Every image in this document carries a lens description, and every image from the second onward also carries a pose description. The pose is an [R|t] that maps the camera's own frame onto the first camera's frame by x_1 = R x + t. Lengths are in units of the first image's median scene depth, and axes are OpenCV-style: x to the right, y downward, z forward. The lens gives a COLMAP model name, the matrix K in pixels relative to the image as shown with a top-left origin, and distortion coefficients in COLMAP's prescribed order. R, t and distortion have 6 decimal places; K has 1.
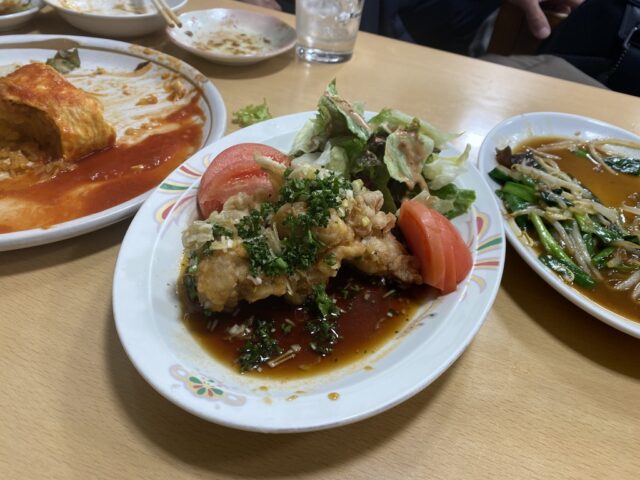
lens RADIAL K [[486.3, 0, 322.0], [0, 486.3, 238.9], [0, 0, 1]] dist [0.074659, 0.019919]
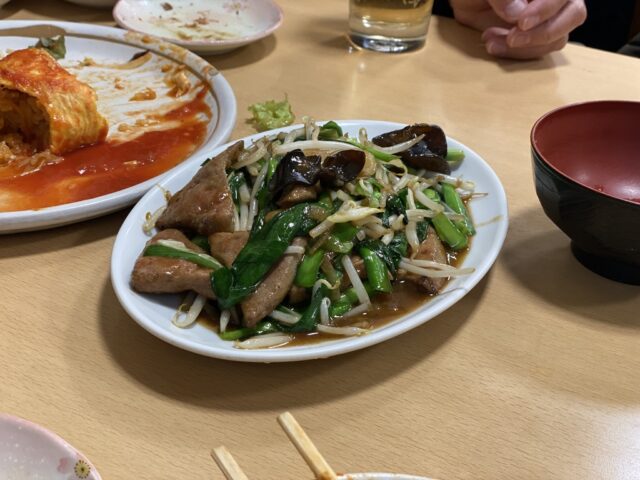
lens RADIAL K [[969.4, 0, 323.6], [0, 969.4, 239.0], [0, 0, 1]] dist [0.512205, 0.000000]
pose [[0.991055, 0.010409, -0.133048, 0.184760], [-0.033773, 0.984063, -0.174585, 0.260676], [0.129110, 0.177517, 0.975612, -0.596707]]
